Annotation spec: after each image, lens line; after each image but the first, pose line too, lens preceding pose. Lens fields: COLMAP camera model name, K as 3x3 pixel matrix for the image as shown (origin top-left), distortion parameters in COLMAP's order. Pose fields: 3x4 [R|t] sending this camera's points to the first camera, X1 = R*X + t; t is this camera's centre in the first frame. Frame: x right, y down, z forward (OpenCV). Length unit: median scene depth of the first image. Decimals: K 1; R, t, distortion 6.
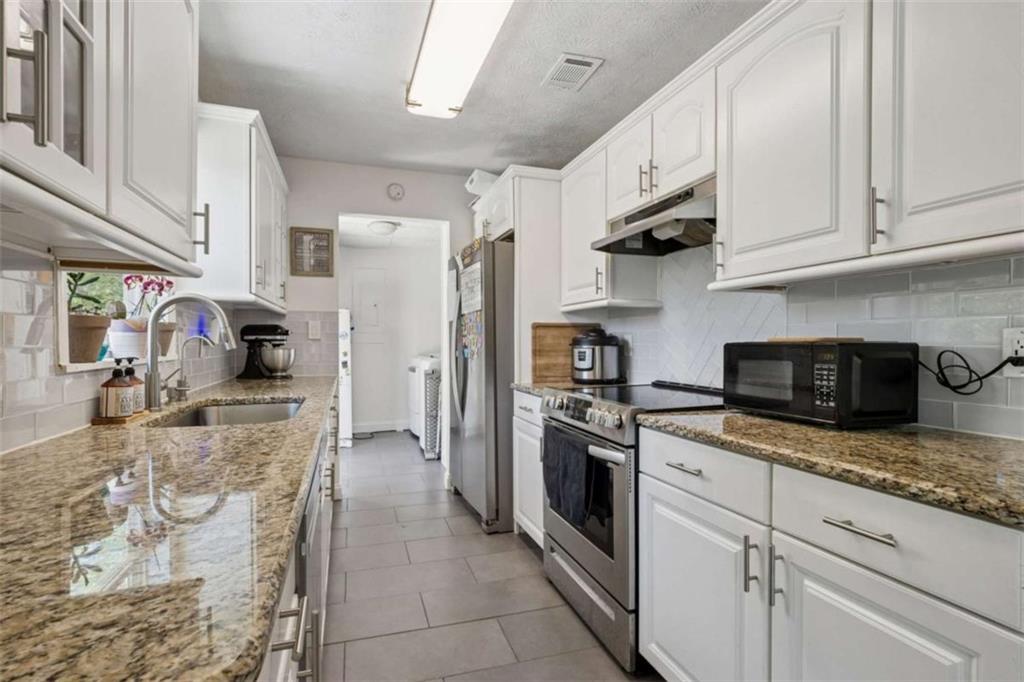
lens RADIAL K [[489.4, 0, 507.0], [0, 489.4, 347.8], [0, 0, 1]] dist [-0.002002, -0.000162]
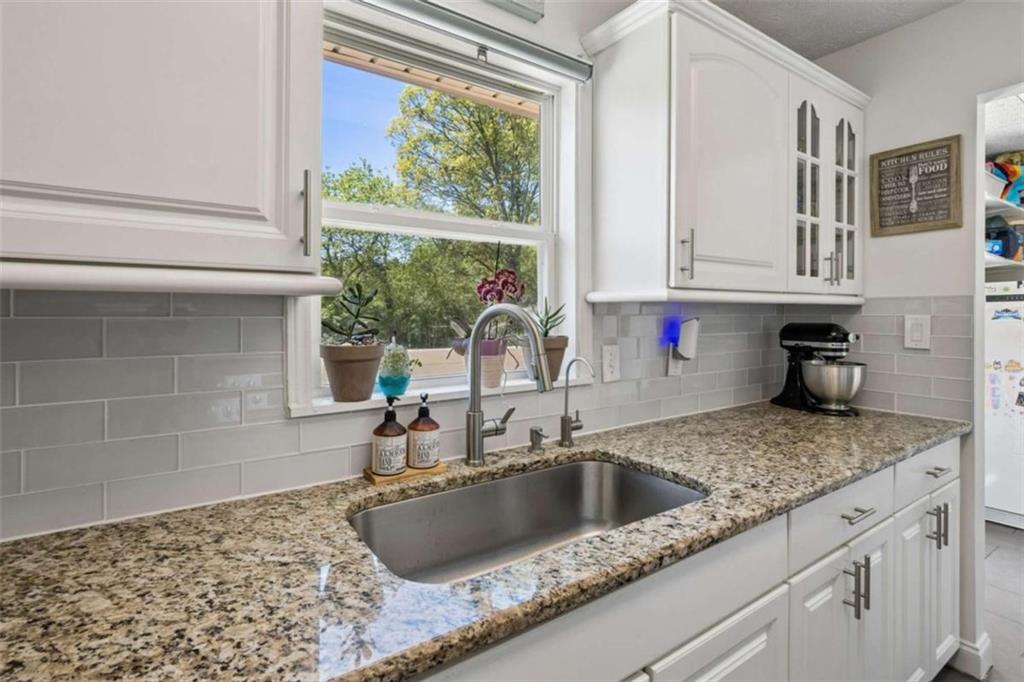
lens RADIAL K [[498.2, 0, 500.6], [0, 498.2, 314.8], [0, 0, 1]] dist [-0.001318, -0.000732]
pose [[0.272792, 0.000454, -0.962073, 0.012172], [-0.013505, 0.999903, -0.003357, -0.054733], [0.961978, 0.013908, 0.272772, 0.473837]]
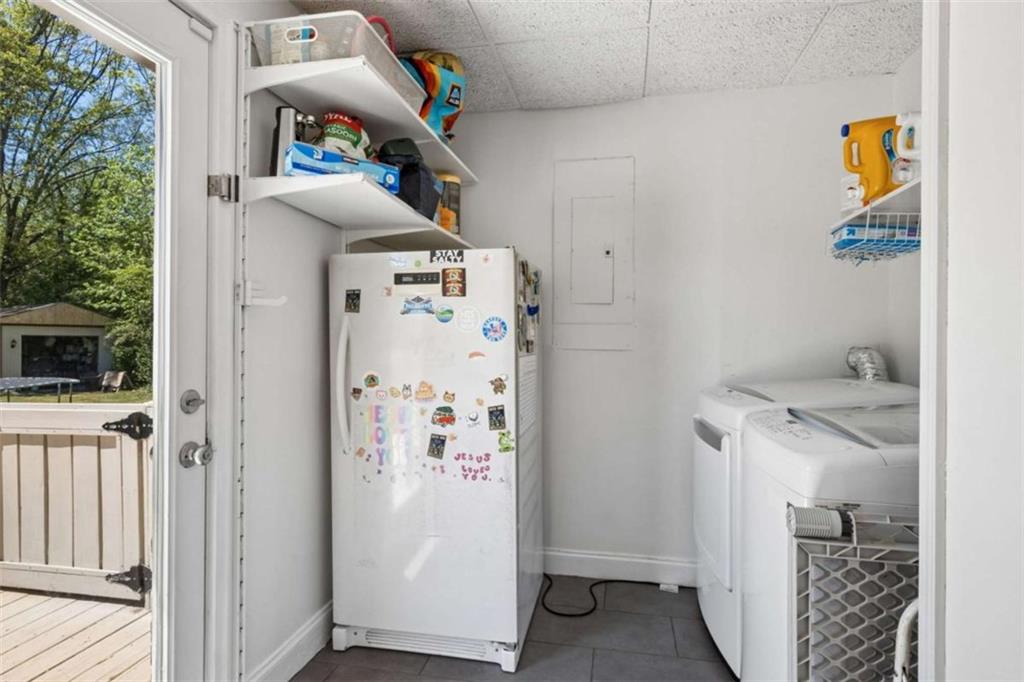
lens RADIAL K [[550.0, 0, 513.8], [0, 550.0, 344.6], [0, 0, 1]] dist [0.000008, -0.000142]
pose [[0.874186, 0.008615, -0.485515, -0.256594], [-0.010706, 0.999942, -0.001532, -0.025455], [0.485474, 0.006537, 0.874227, 1.223041]]
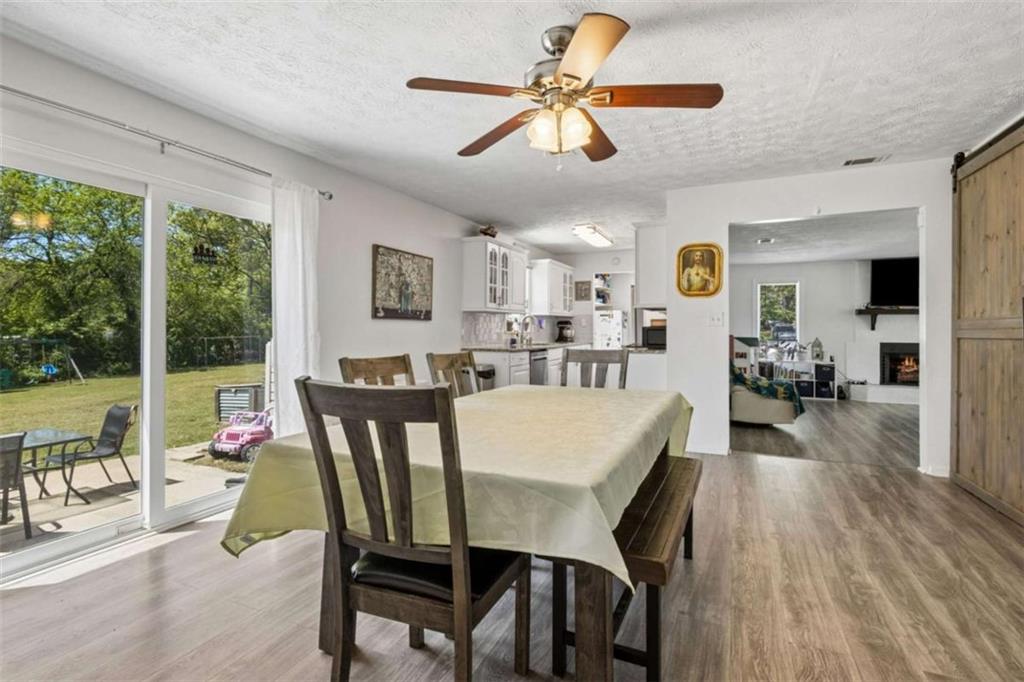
lens RADIAL K [[493.8, 0, 506.8], [0, 493.8, 323.5], [0, 0, 1]] dist [0.002585, -0.000391]
pose [[0.730289, -0.008951, -0.683080, 1.174144], [-0.005505, 0.999805, -0.018987, 0.020265], [0.683117, 0.017627, 0.730097, -1.234623]]
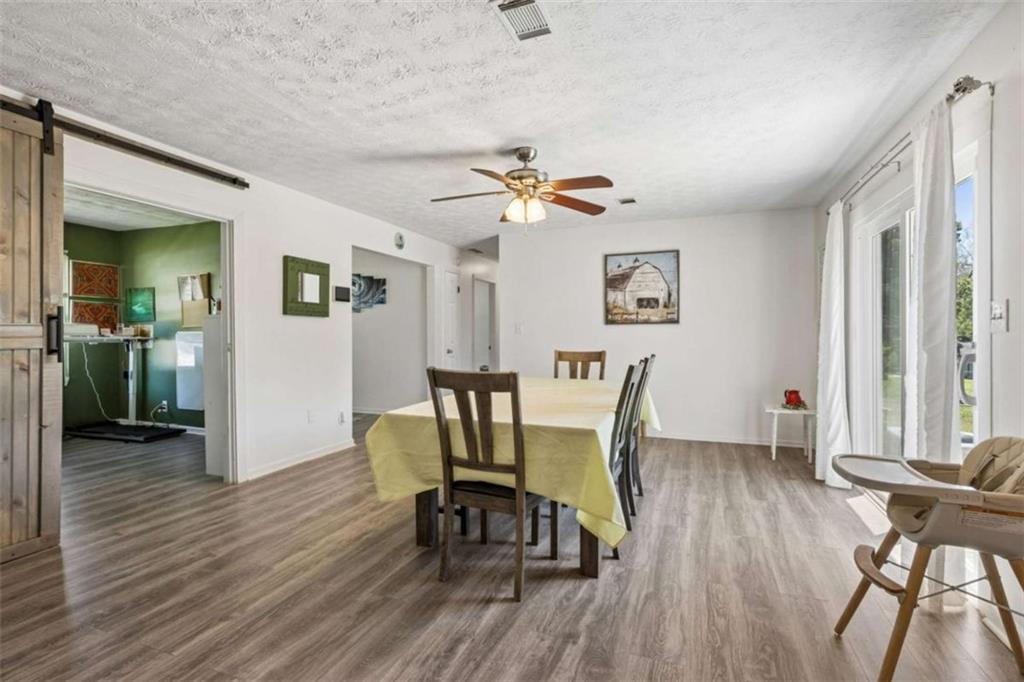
lens RADIAL K [[491.7, 0, 507.0], [0, 491.7, 339.5], [0, 0, 1]] dist [-0.002319, -0.000503]
pose [[-0.770986, -0.009750, 0.636778, 0.058486], [0.004840, 0.999764, 0.021167, -0.004949], [-0.636834, 0.019402, -0.770757, 0.235937]]
